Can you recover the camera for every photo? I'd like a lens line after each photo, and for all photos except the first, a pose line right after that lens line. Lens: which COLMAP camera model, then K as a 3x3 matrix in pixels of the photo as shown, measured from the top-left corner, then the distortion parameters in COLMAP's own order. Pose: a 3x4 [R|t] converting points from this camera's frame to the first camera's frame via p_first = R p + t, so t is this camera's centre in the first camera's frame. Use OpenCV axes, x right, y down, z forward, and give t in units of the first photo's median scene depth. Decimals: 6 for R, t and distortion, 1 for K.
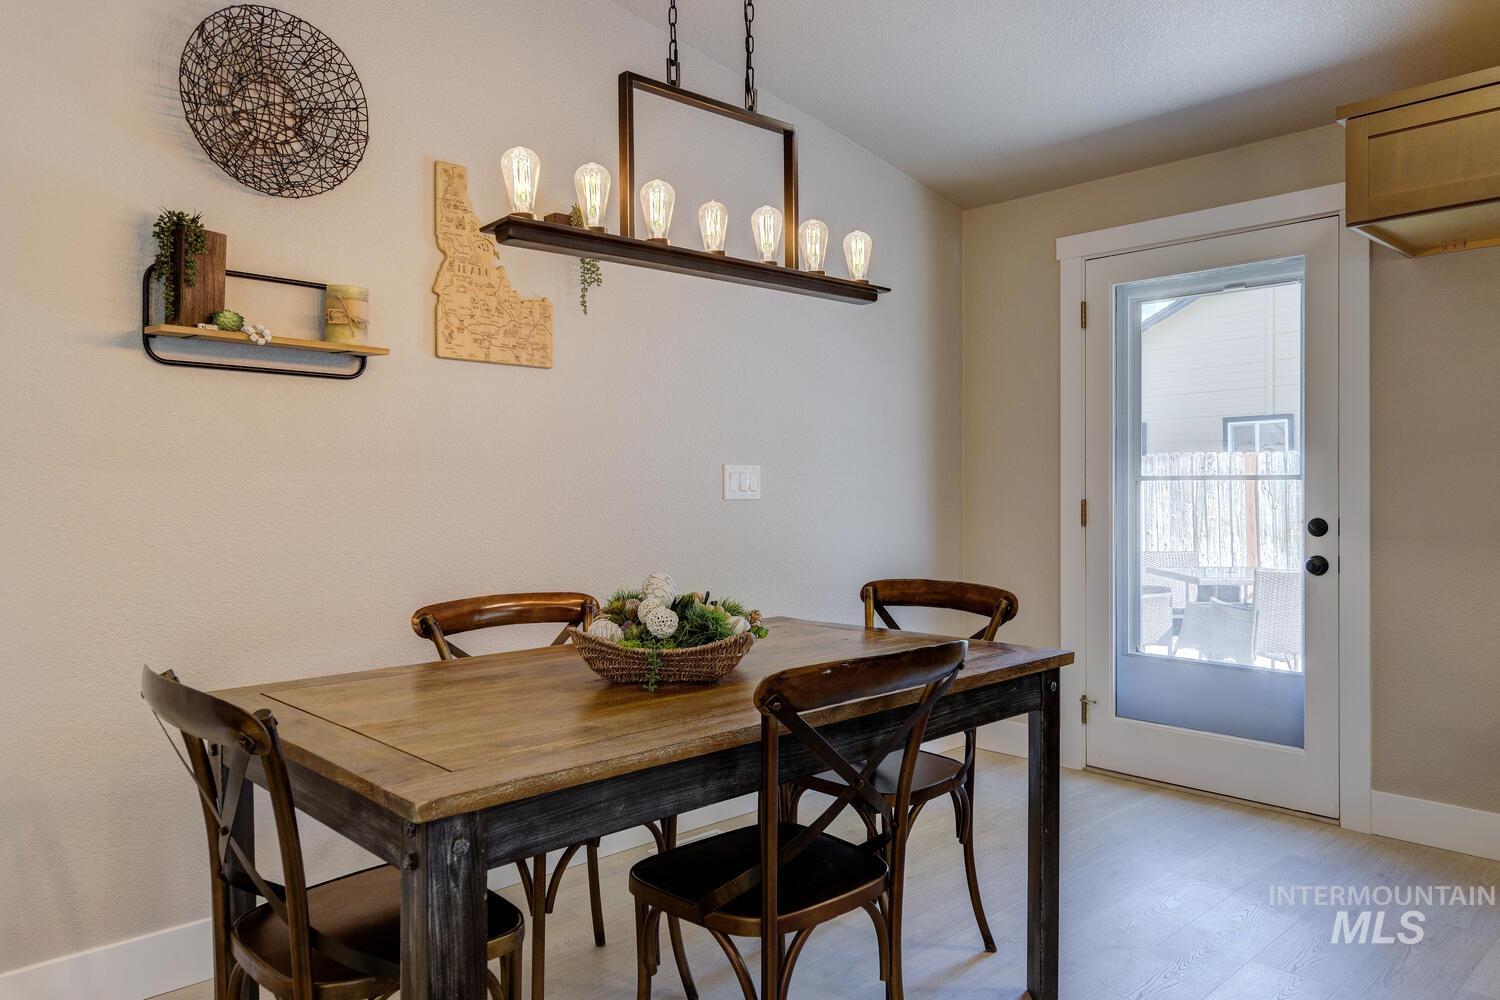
lens RADIAL K [[1019.0, 0, 747.4], [0, 1019.0, 497.6], [0, 0, 1]] dist [-0.001148, 0.000361]
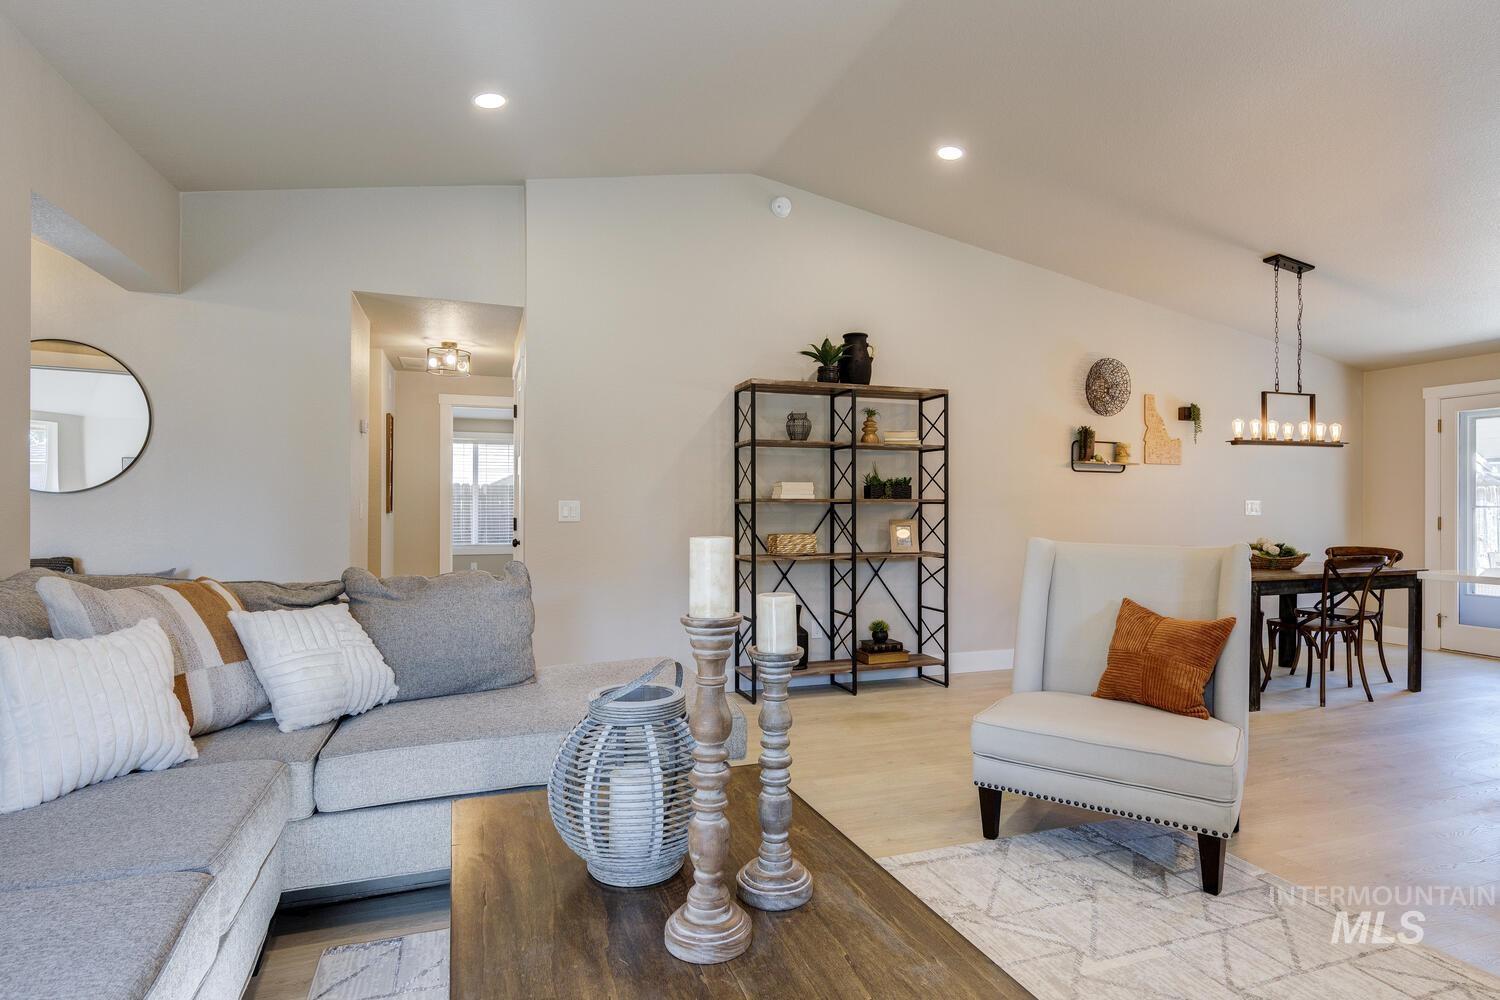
lens RADIAL K [[785.4, 0, 754.6], [0, 785.4, 505.4], [0, 0, 1]] dist [0.012906, -0.002029]
pose [[0.917017, 0.006243, -0.398799, -0.466460], [-0.009671, 0.999932, -0.006582, 0.004167], [0.398730, 0.009893, 0.917015, -1.584583]]
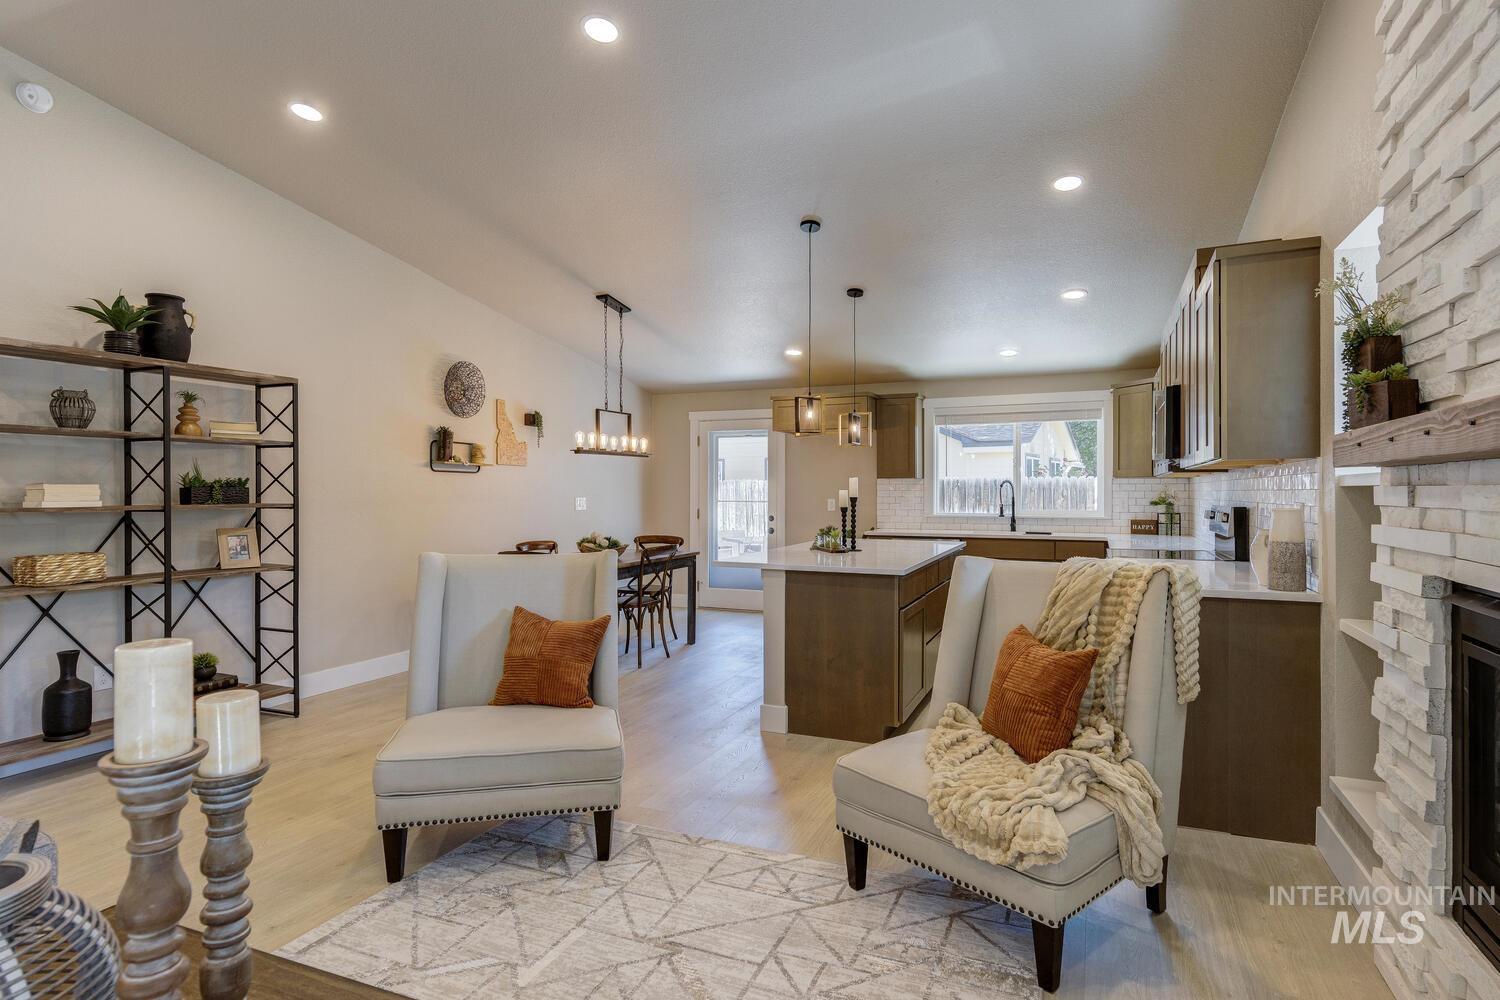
lens RADIAL K [[785.4, 0, 761.7], [0, 785.4, 498.2], [0, 0, 1]] dist [0.012906, -0.002029]
pose [[0.915443, 0.001210, 0.402446, -0.575284], [-0.001259, 0.999999, -0.000141, -0.042641], [-0.402445, -0.000378, 0.915444, -1.580618]]
